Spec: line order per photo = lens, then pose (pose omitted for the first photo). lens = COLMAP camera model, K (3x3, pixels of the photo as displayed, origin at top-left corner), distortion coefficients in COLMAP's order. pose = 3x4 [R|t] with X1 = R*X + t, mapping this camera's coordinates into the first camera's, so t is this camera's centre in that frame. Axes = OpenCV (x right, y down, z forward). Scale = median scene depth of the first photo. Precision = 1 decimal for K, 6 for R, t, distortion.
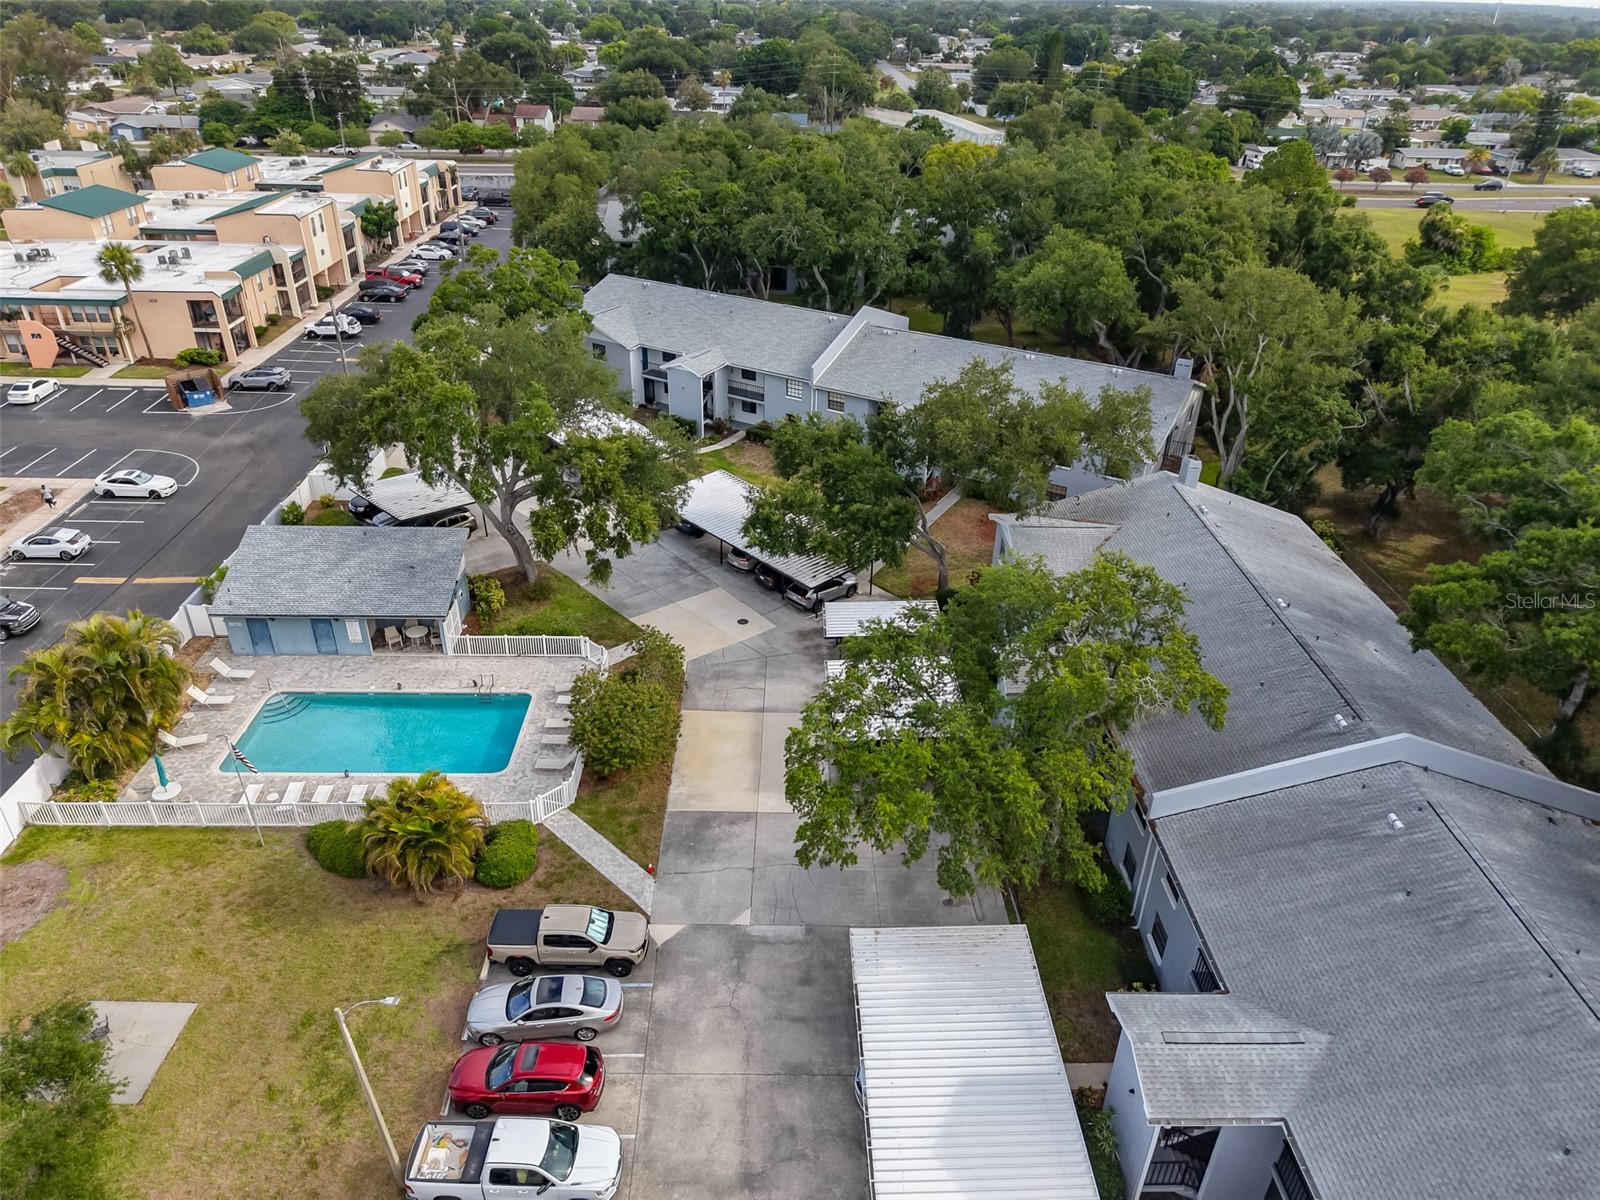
lens RADIAL K [[1102.4, 0, 800.0], [0, 1102.4, 600.0], [0, 0, 1]] dist [0.000353, 0.003830]
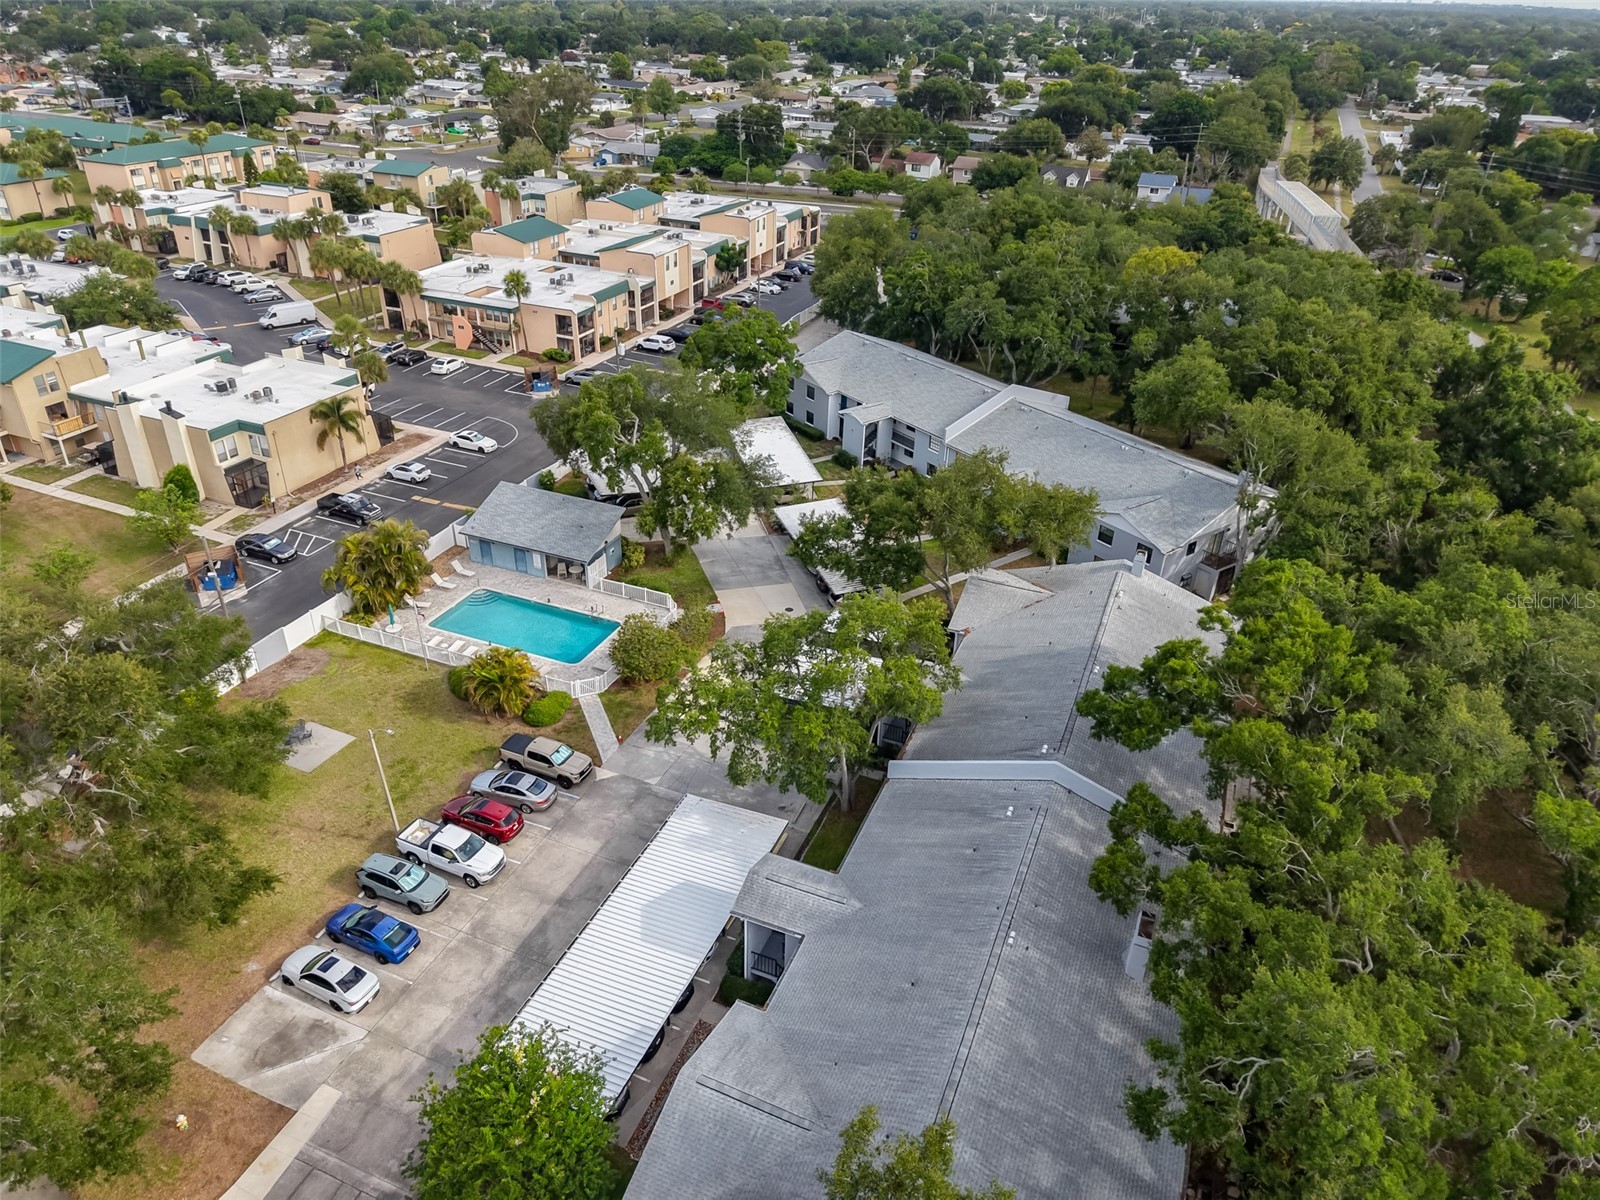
lens RADIAL K [[1108.8, 0, 800.0], [0, 1108.8, 600.0], [0, 0, 1]] dist [0.020667, -0.001553]
pose [[0.914253, 0.202112, -0.351130, 0.301671], [-0.204906, 0.978334, 0.029610, -0.024228], [0.349506, 0.044878, 0.935859, -0.195103]]
